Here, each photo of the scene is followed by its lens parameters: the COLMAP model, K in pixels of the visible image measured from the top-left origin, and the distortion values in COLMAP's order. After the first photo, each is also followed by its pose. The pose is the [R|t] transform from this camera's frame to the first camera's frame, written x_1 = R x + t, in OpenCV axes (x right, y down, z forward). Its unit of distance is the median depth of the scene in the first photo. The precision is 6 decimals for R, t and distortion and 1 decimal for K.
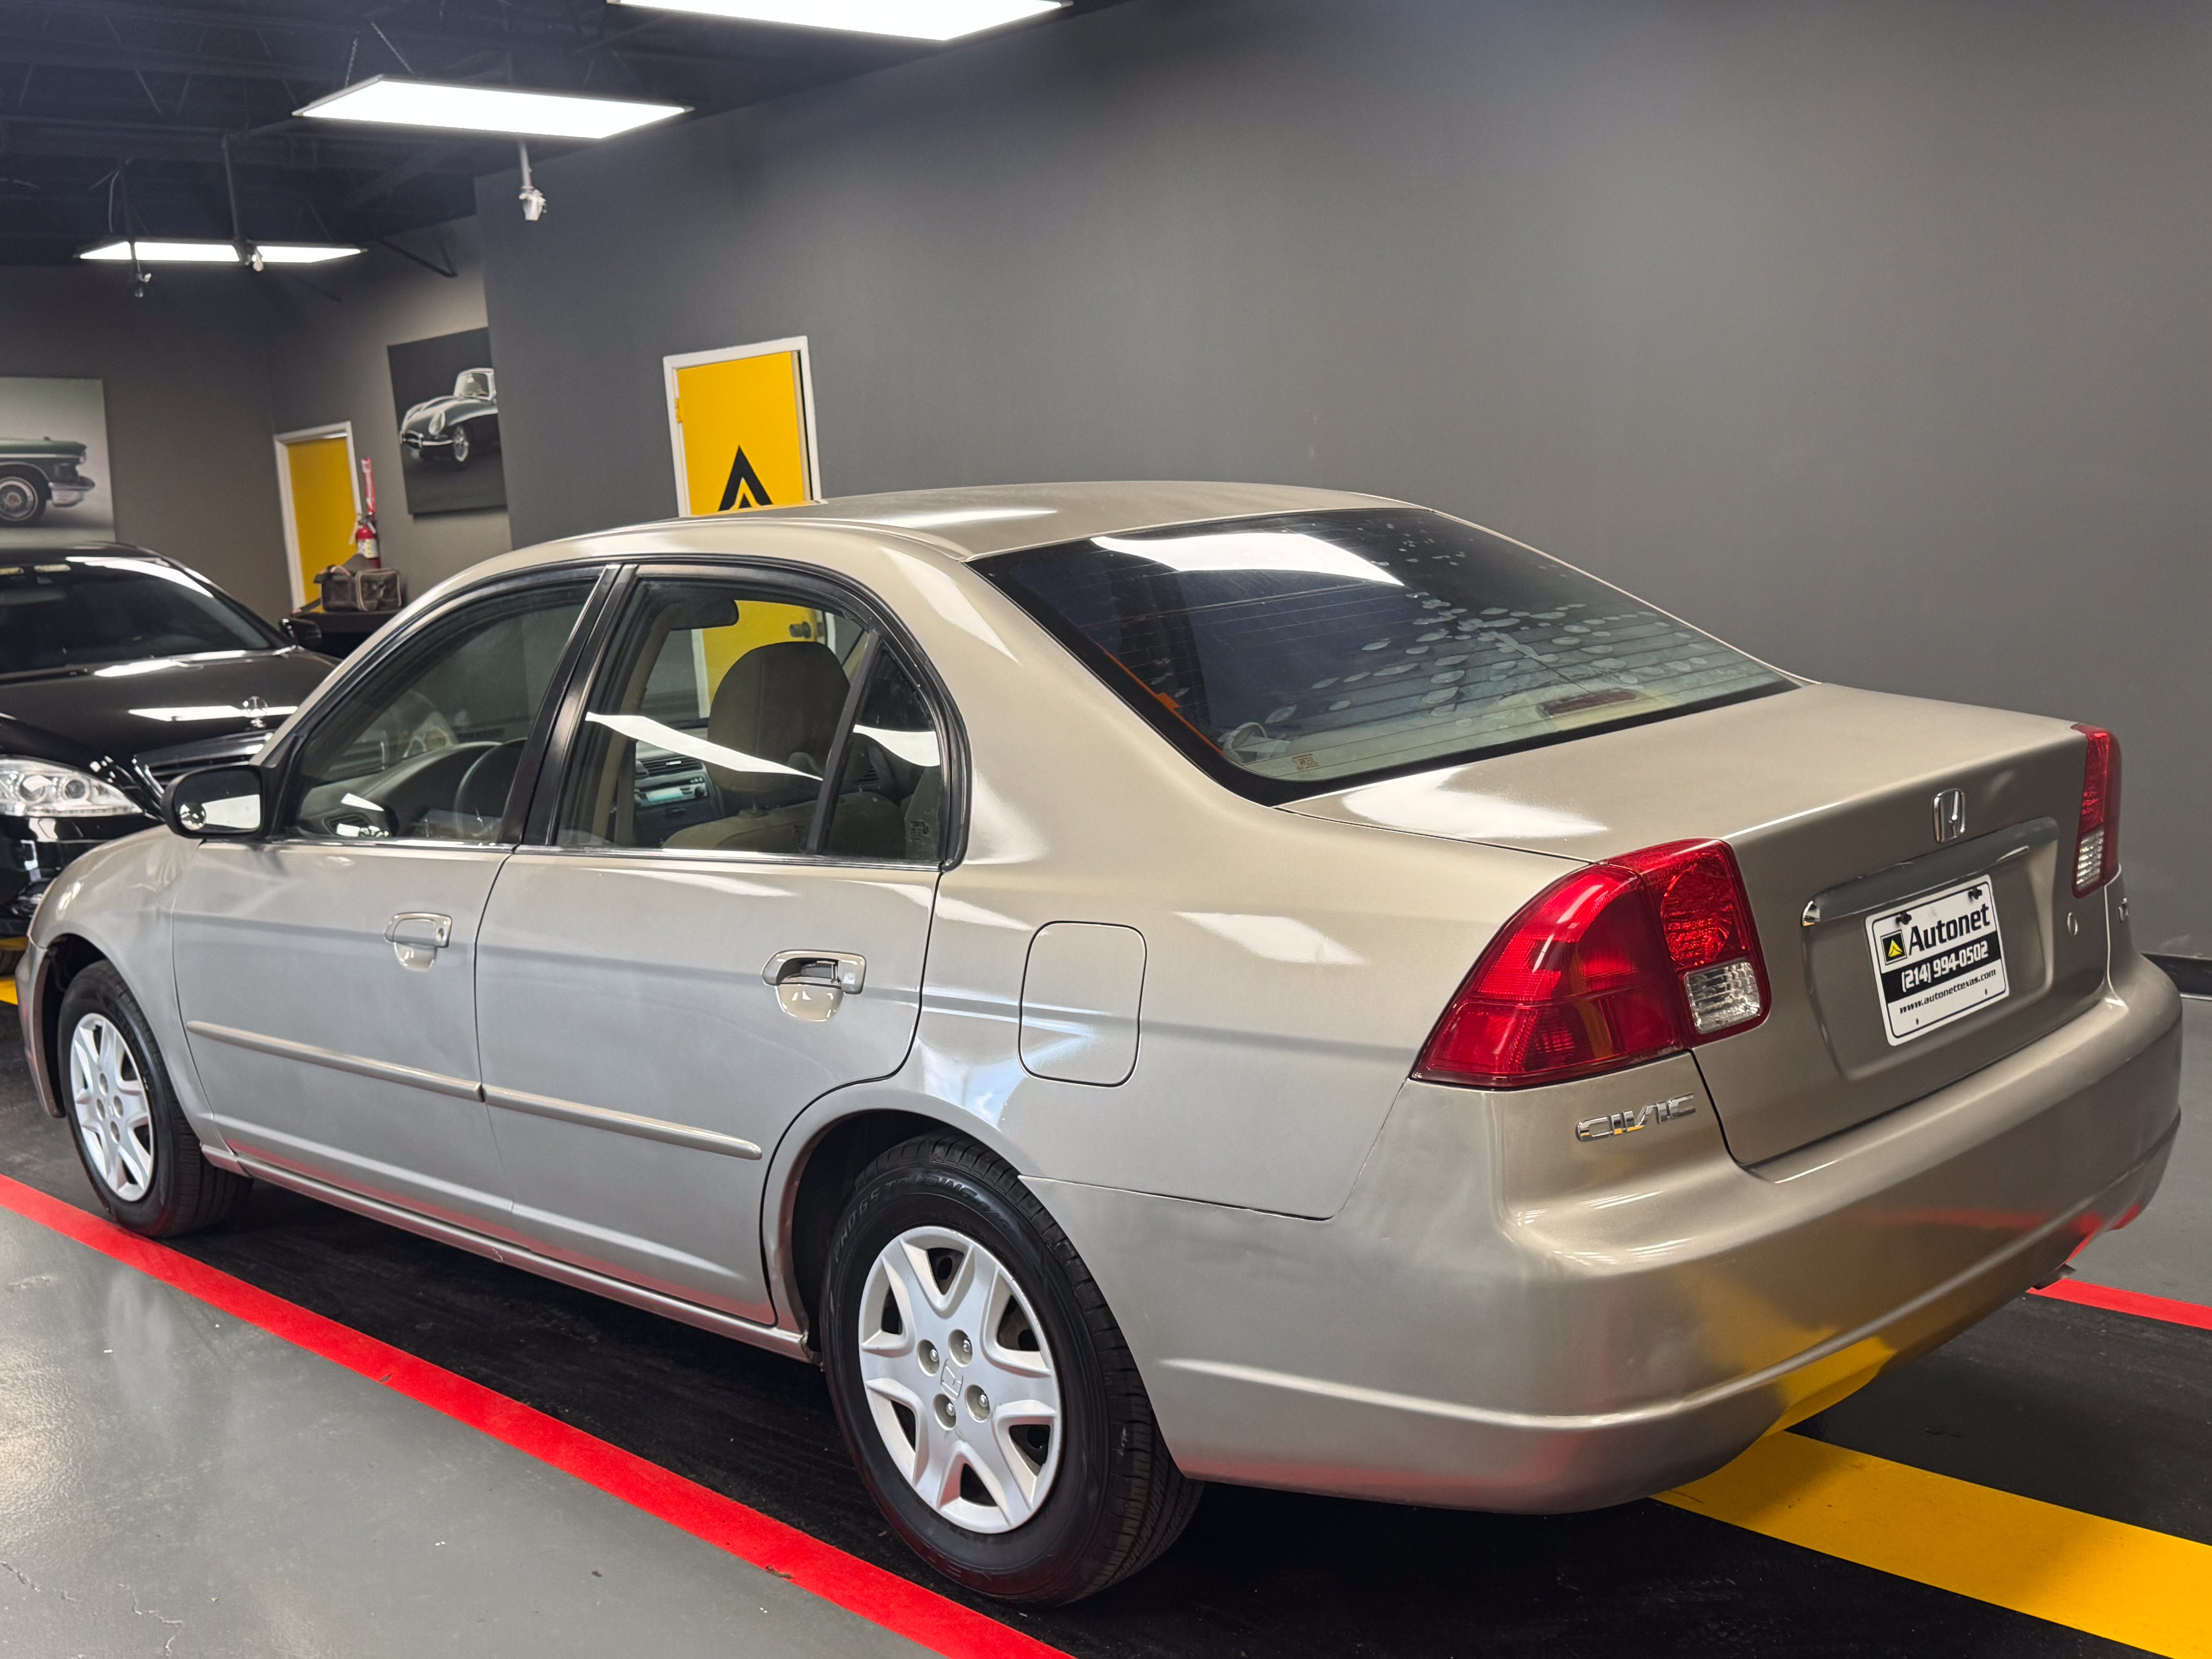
lens RADIAL K [[2458.1, 0, 1102.0], [0, 2458.1, 824.1], [0, 0, 1]] dist [0.023501, 0.000000]
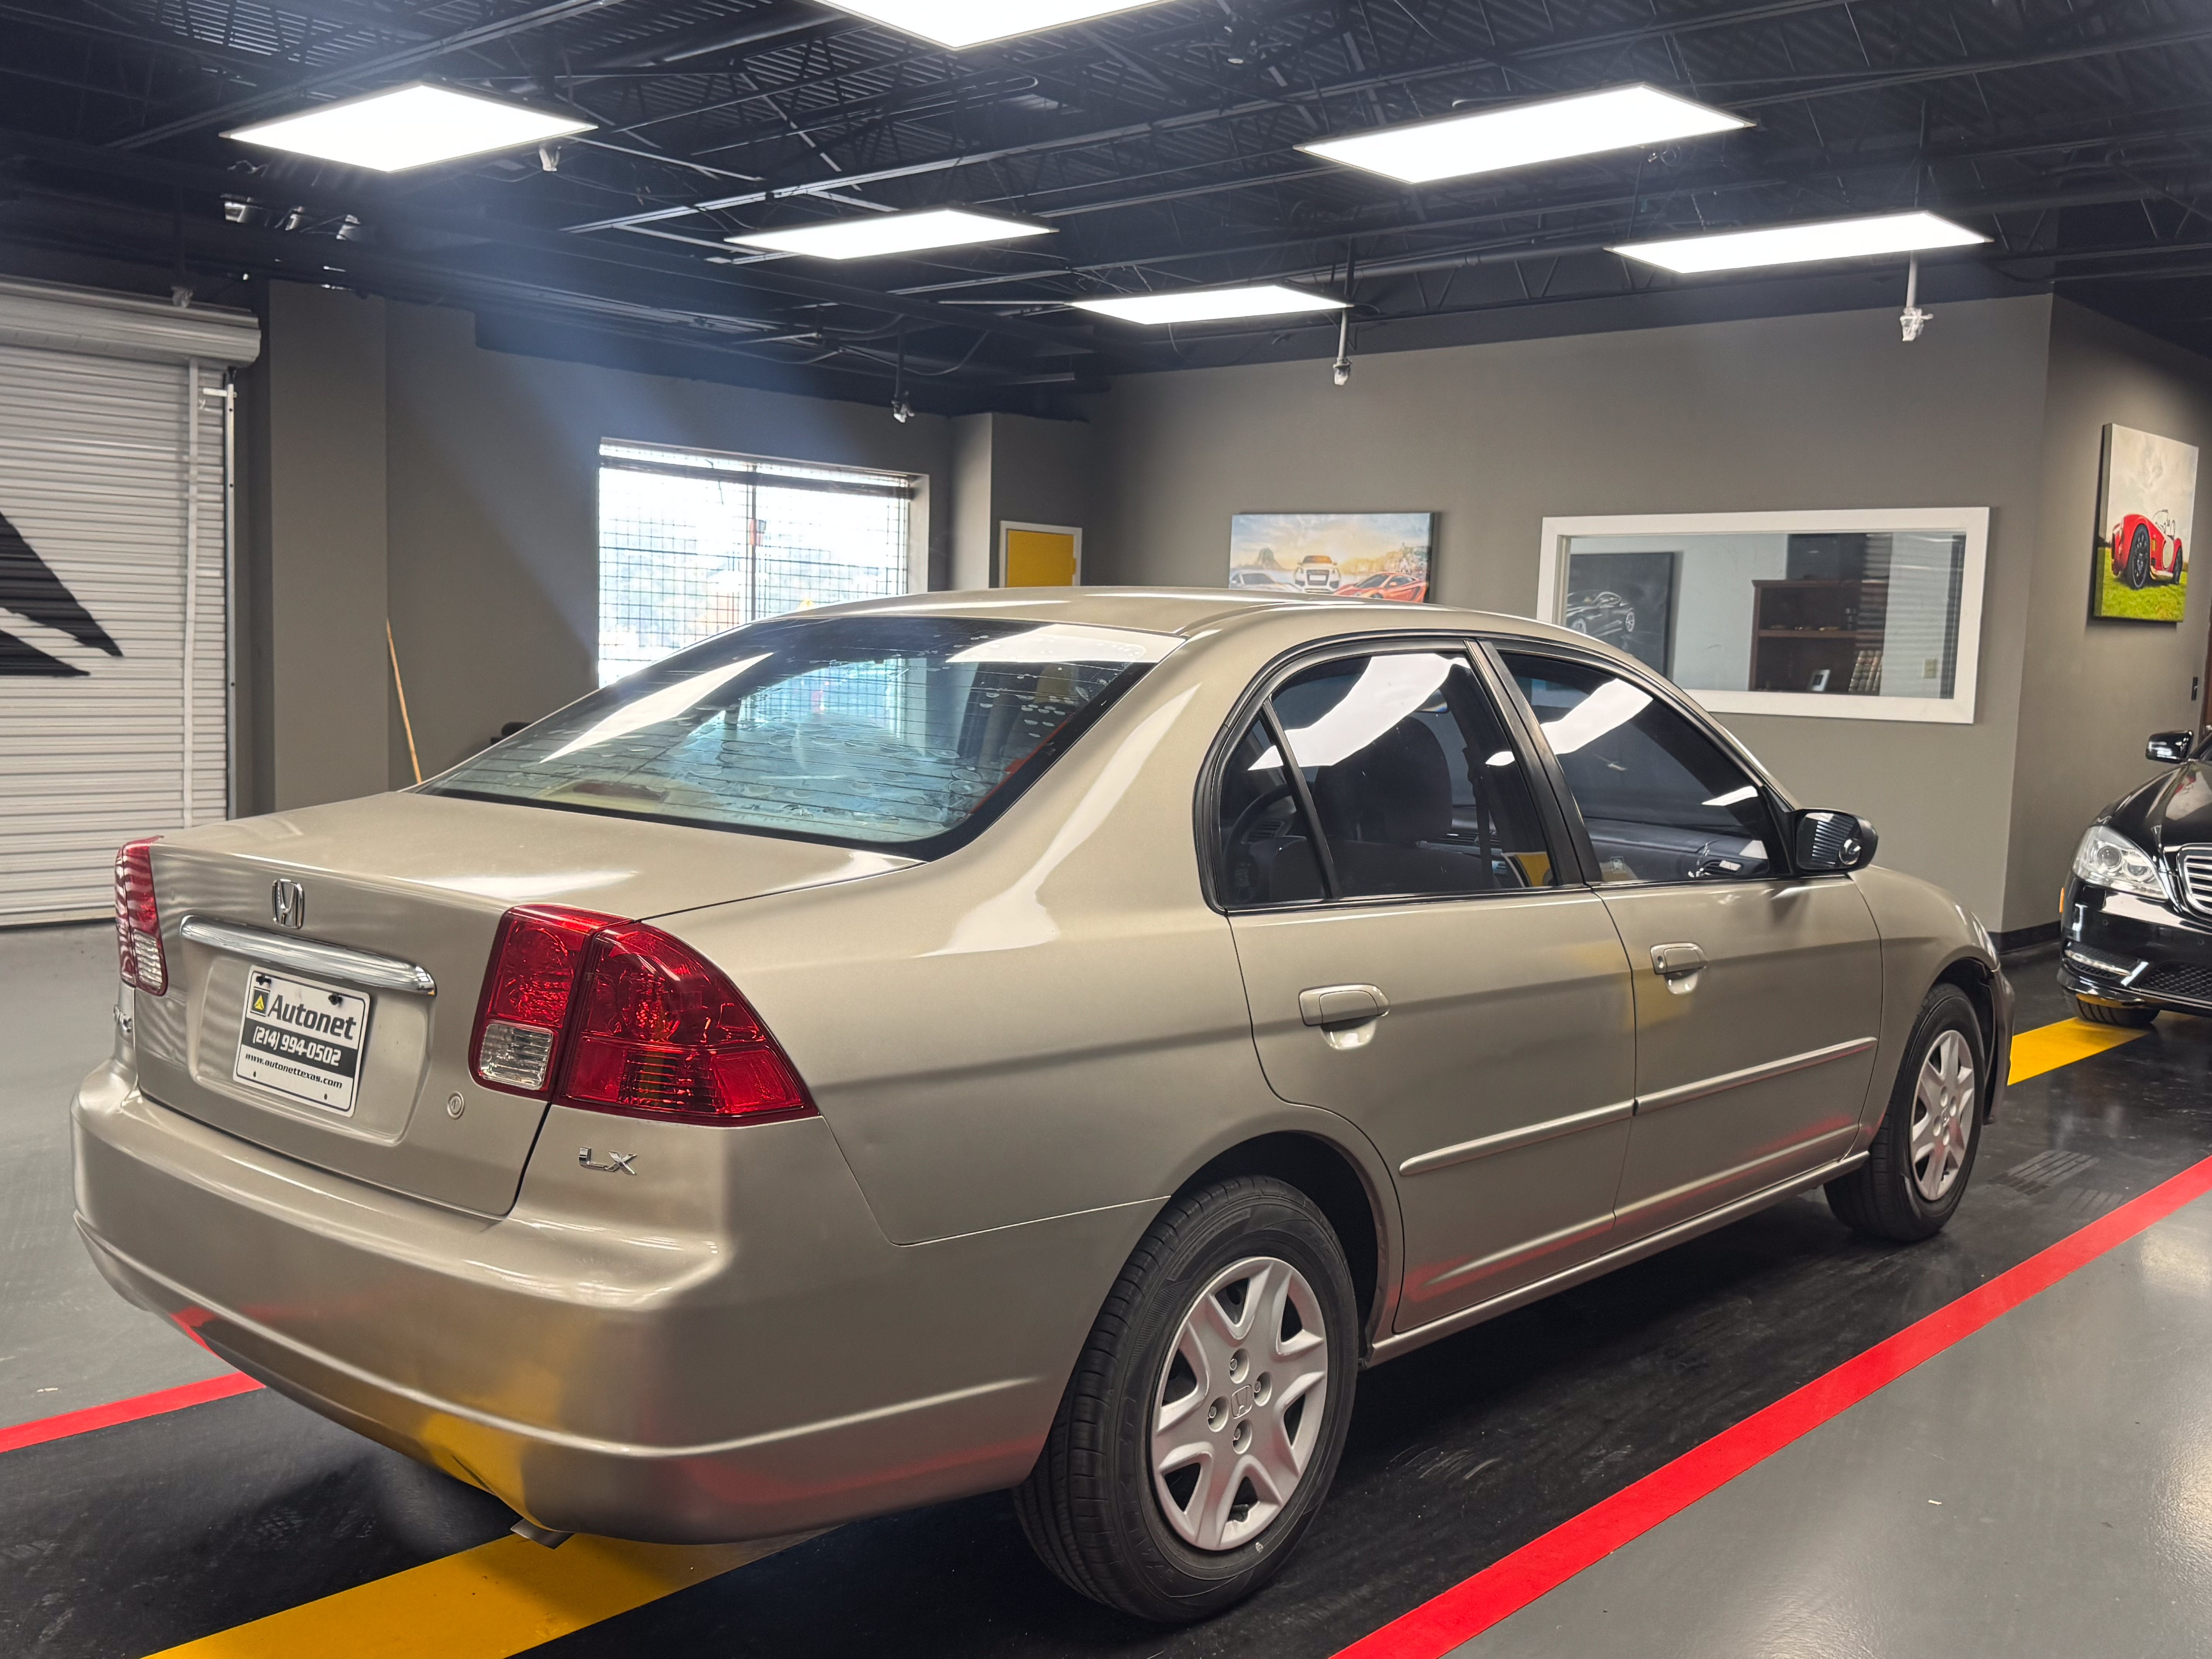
lens RADIAL K [[2139.0, 0, 1105.1], [0, 2139.0, 826.0], [0, 0, 1]] dist [0.004594, 0.000000]
pose [[0.065081, 0.152502, -0.986158, 1.231522], [-0.179110, 0.973989, 0.138800, -0.220003], [0.981674, 0.167597, 0.090703, 1.217619]]
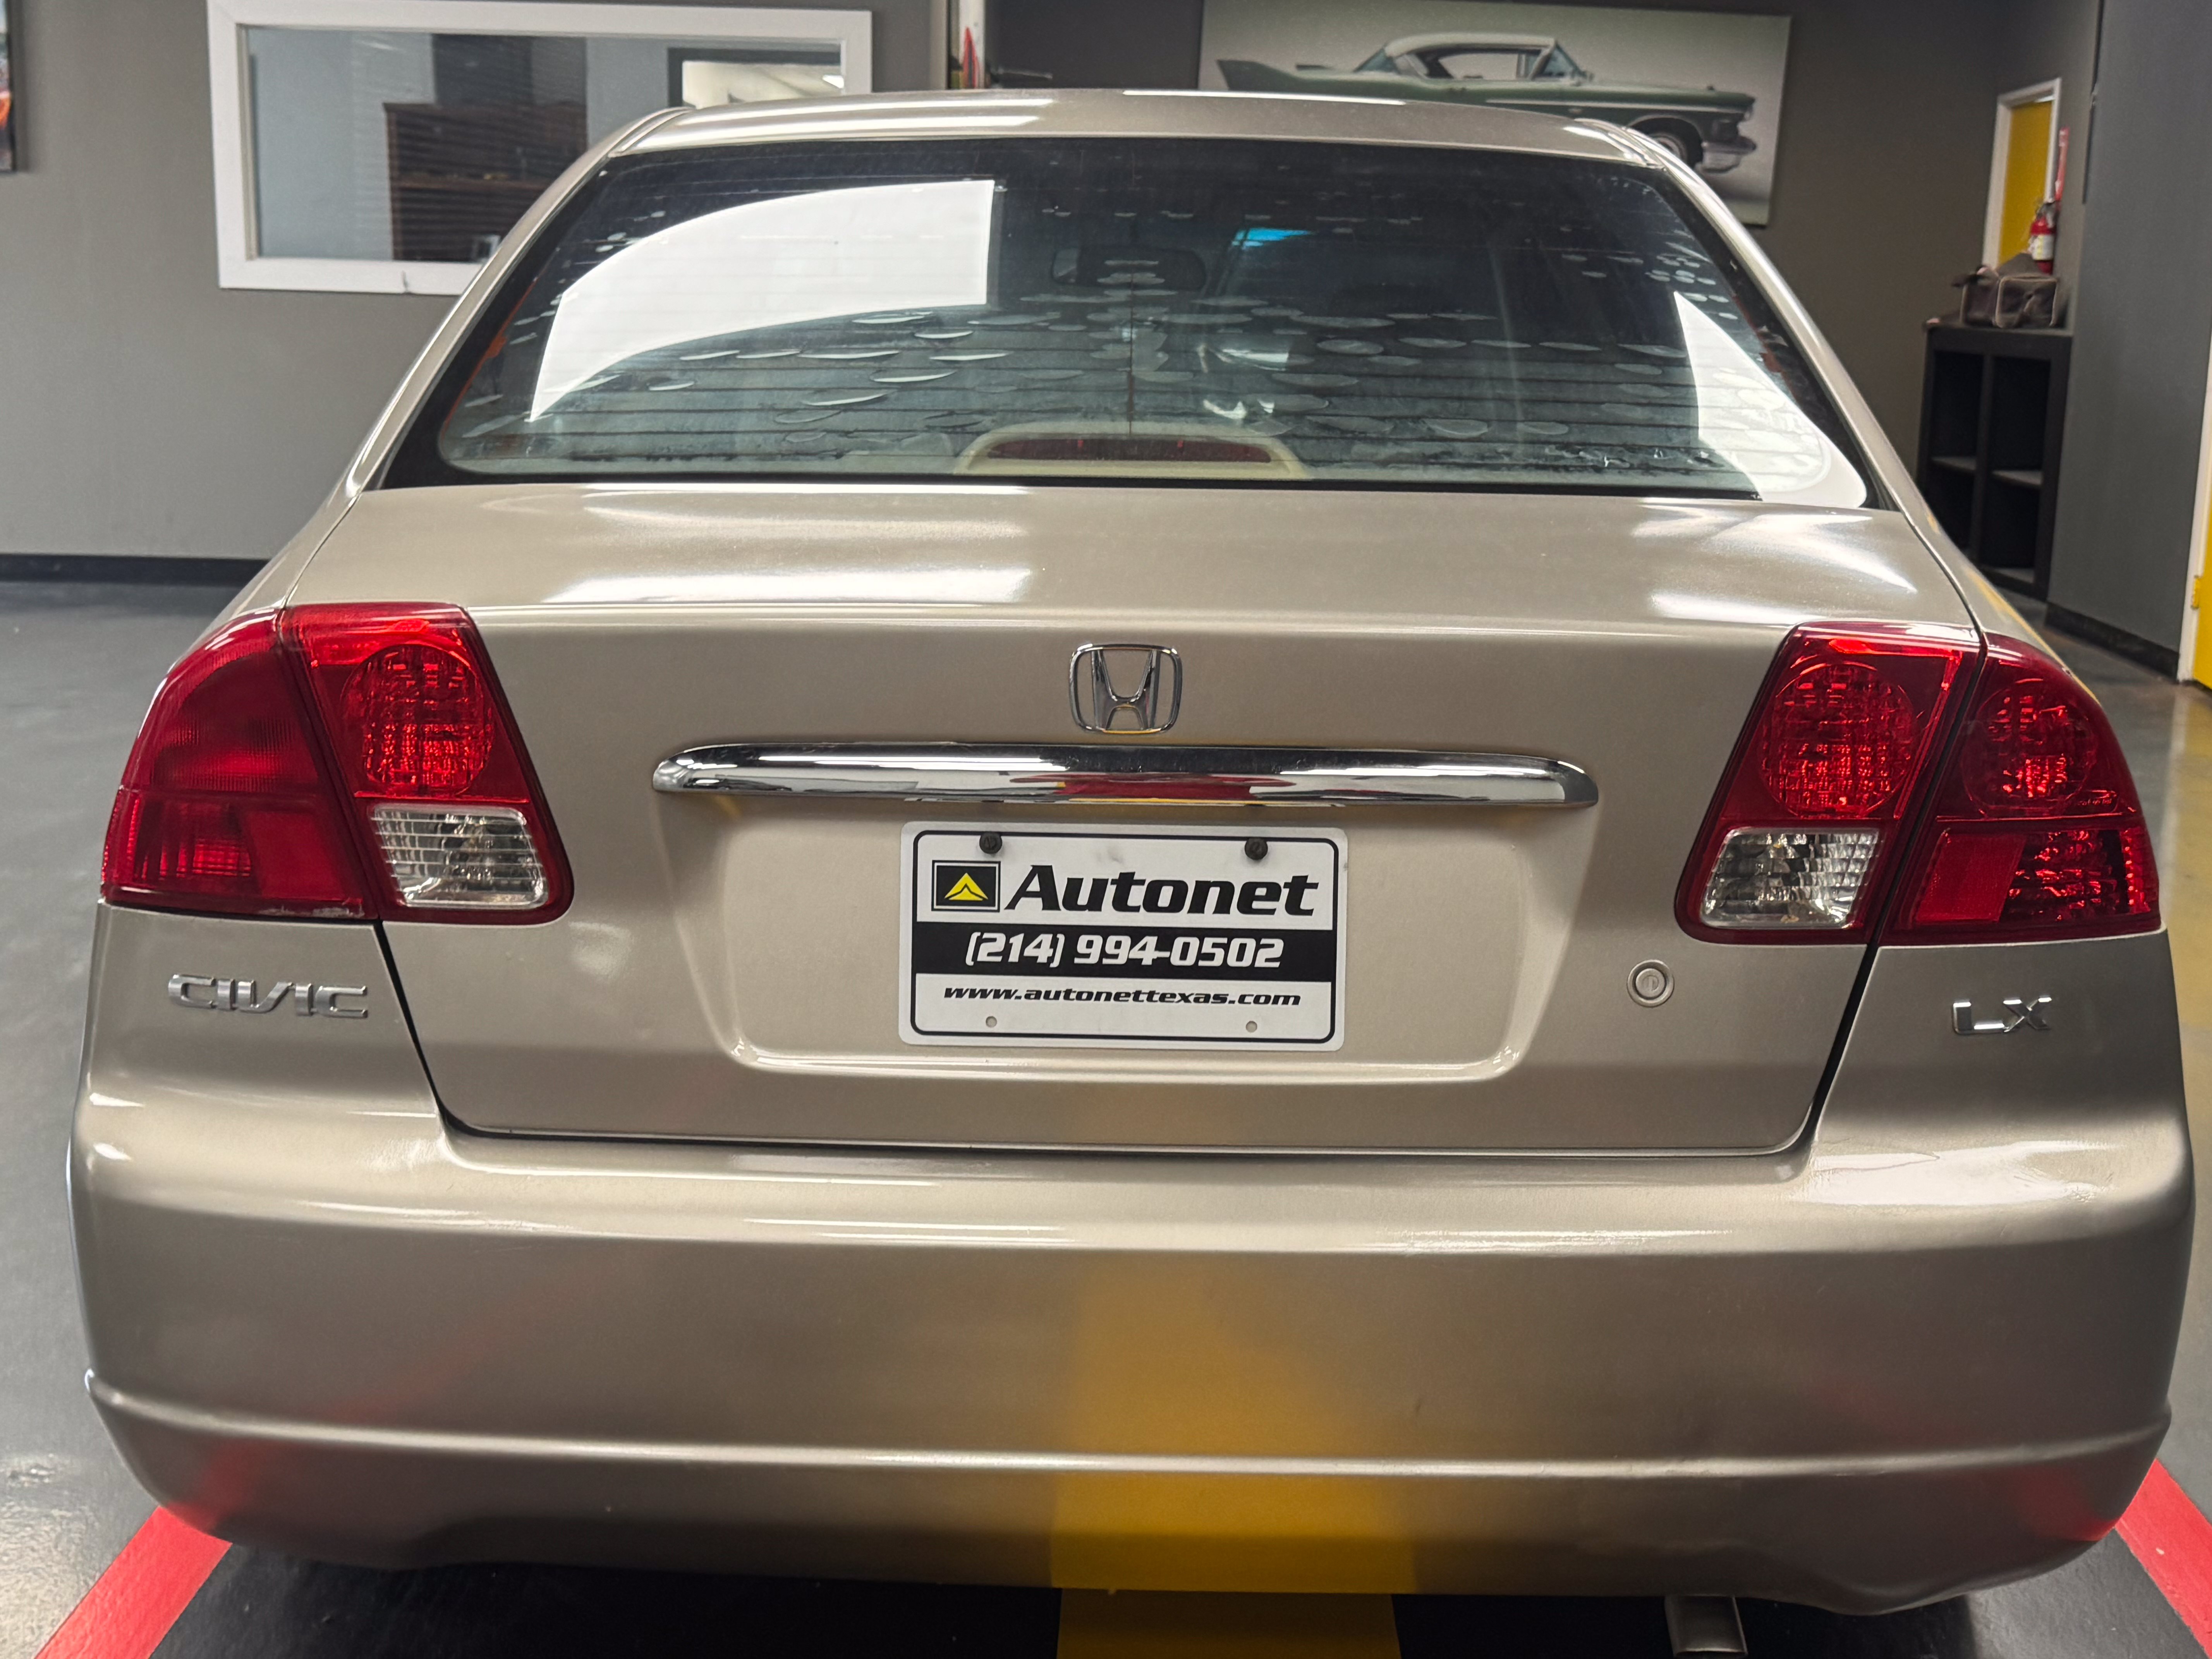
lens RADIAL K [[3045.9, 0, 1108.8], [0, 3045.9, 828.6], [0, 0, 1]] dist [0.044337, 0.000000]
pose [[0.677102, 0.207505, -0.706028, 0.813978], [-0.159572, 0.977994, 0.134403, -0.063043], [0.718380, 0.021658, 0.695314, 0.498434]]
